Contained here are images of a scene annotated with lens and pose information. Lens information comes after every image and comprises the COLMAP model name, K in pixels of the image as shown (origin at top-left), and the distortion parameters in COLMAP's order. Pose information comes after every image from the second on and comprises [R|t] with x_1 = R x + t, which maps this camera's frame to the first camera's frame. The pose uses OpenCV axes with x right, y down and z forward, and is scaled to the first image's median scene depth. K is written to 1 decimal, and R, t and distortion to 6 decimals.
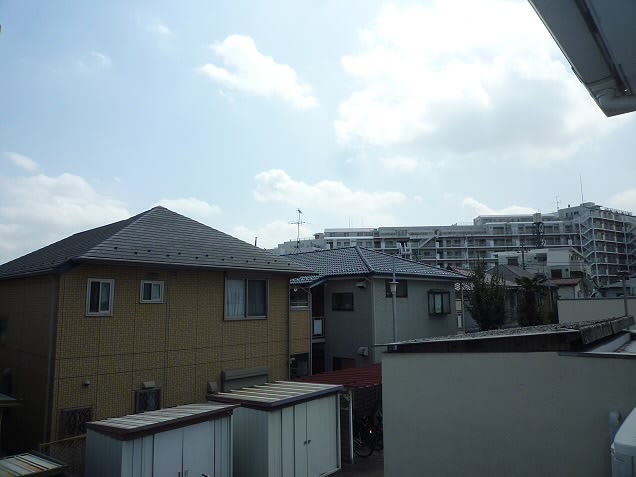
lens RADIAL K [[464.2, 0, 319.1], [0, 464.2, 237.0], [0, 0, 1]] dist [-0.039958, 0.008034]
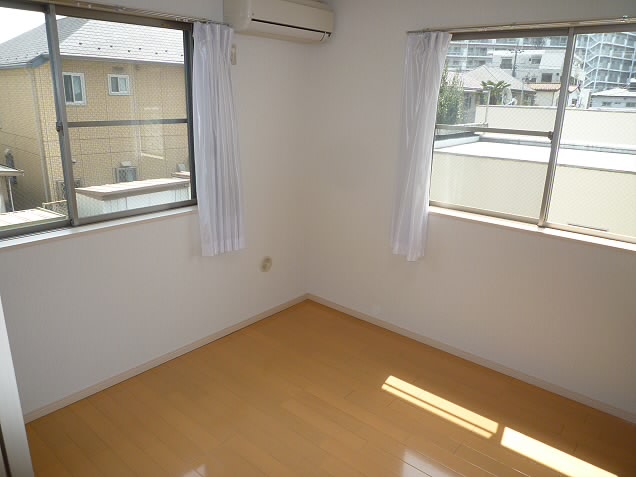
lens RADIAL K [[464.2, 0, 318.0], [0, 464.2, 240.7], [0, 0, 1]] dist [-0.039958, 0.008034]
pose [[0.999324, 0.034285, 0.013259, 0.131191], [-0.036657, 0.902537, 0.429049, -0.039530], [0.002743, -0.429245, 0.903184, -0.193444]]
